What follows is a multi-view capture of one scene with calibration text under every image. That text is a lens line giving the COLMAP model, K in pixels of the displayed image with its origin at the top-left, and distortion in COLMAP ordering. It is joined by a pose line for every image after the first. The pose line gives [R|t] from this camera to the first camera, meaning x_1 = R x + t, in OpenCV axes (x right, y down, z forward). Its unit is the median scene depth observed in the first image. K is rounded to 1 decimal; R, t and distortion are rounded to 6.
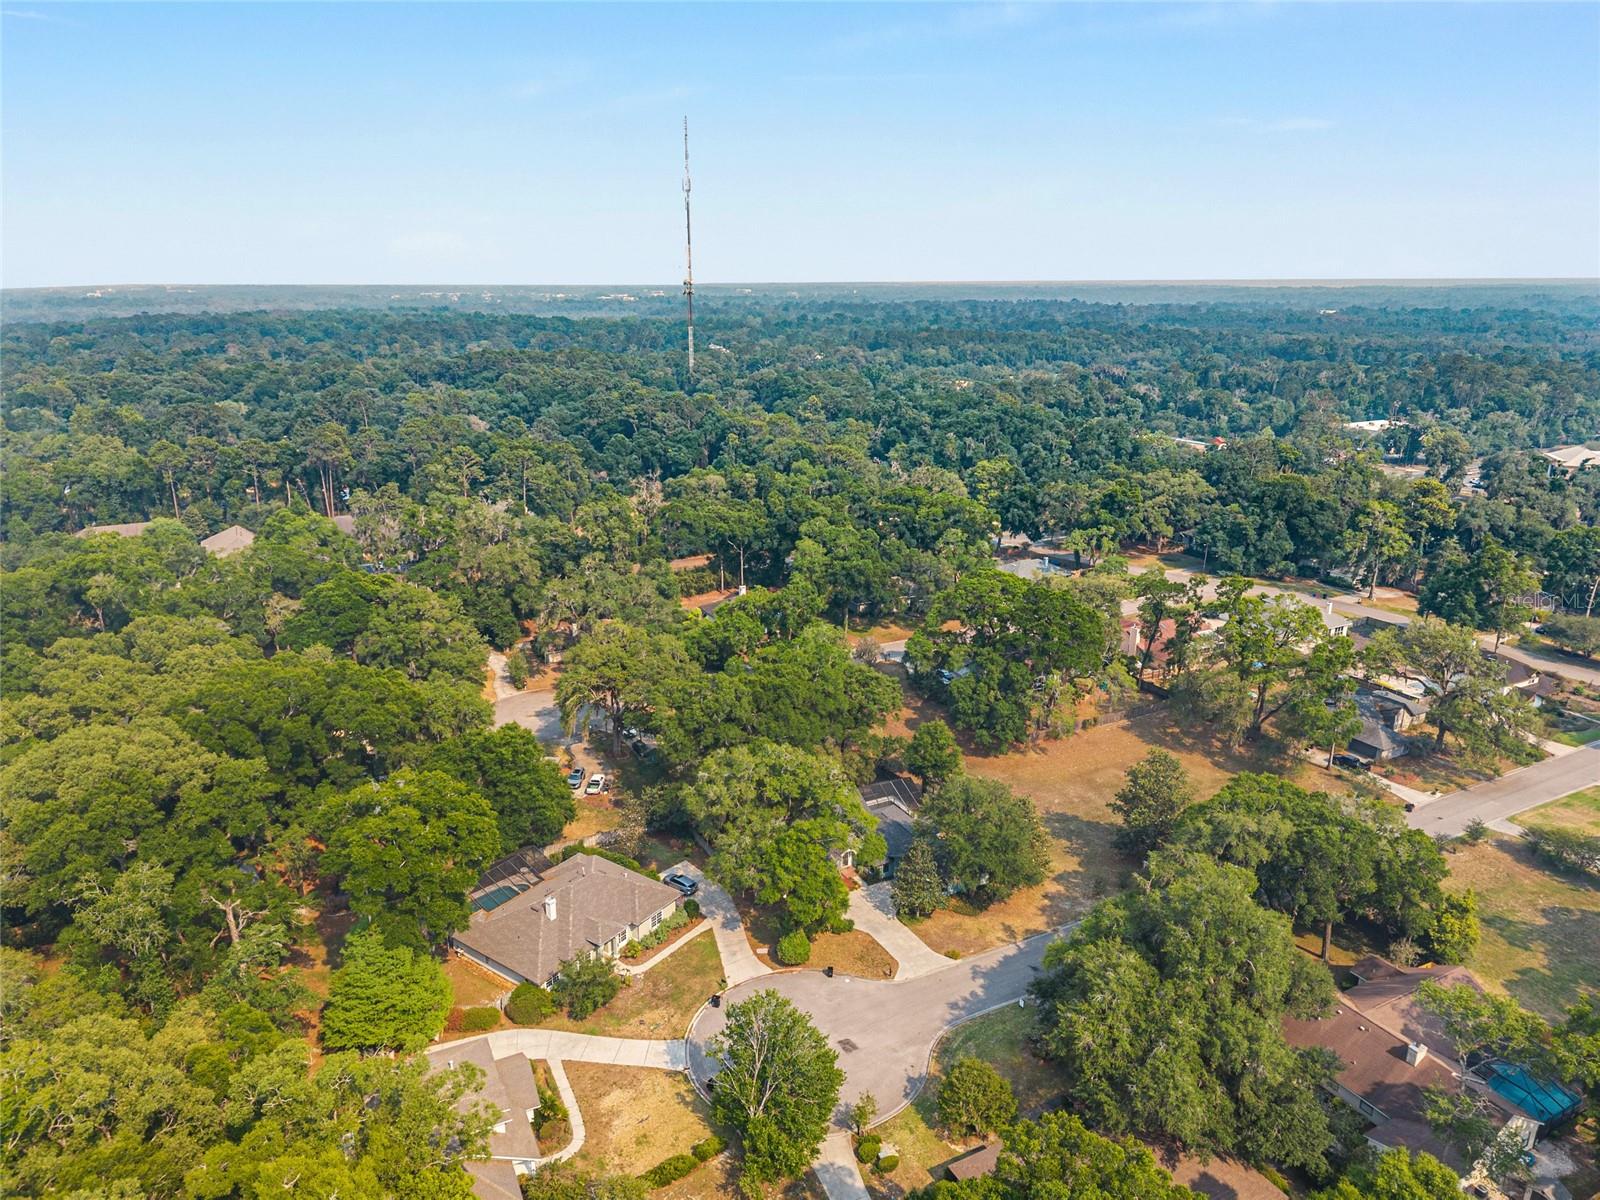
lens RADIAL K [[1073.2, 0, 799.9], [0, 1073.2, 600.2], [0, 0, 1]] dist [0.029450, -0.032893]
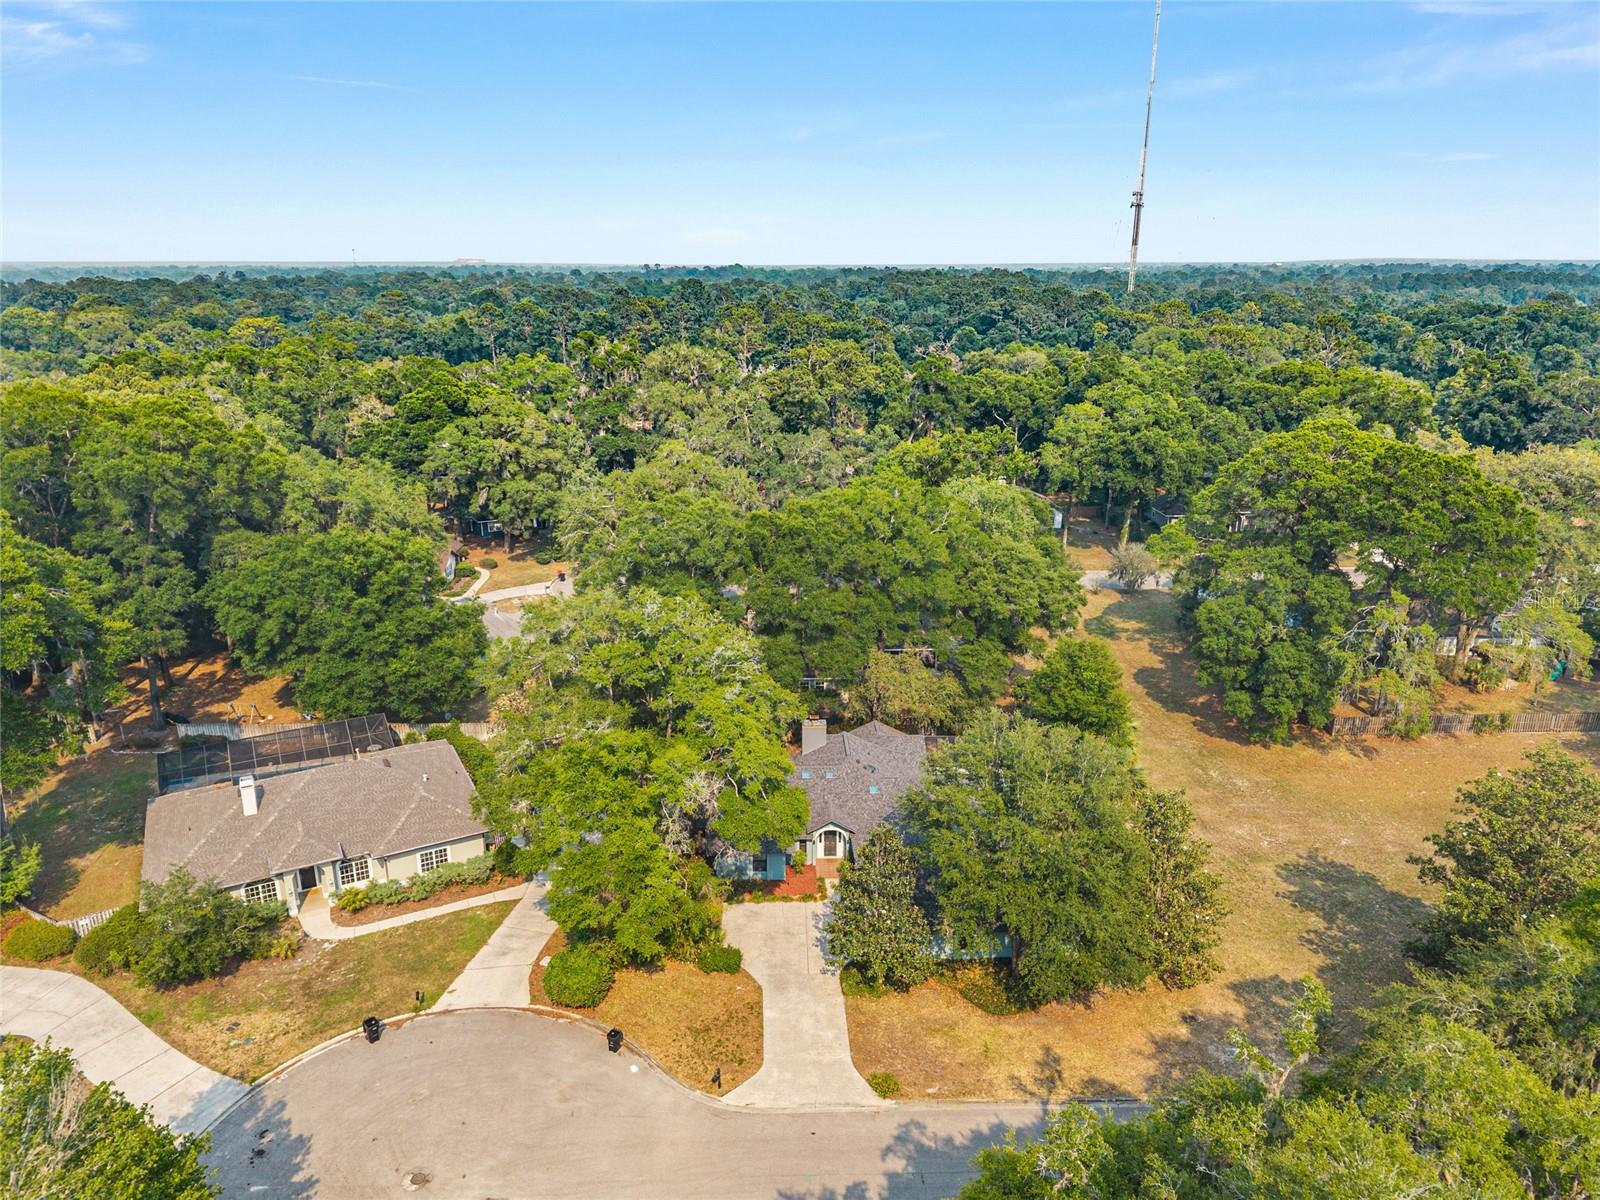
lens RADIAL K [[1073.2, 0, 778.2], [0, 1073.2, 641.2], [0, 0, 1]] dist [0.029450, -0.032893]
pose [[0.896764, 0.145349, -0.417957, 0.183011], [-0.121926, 0.989115, 0.082374, 0.078136], [0.425380, -0.022910, 0.904725, 0.397484]]
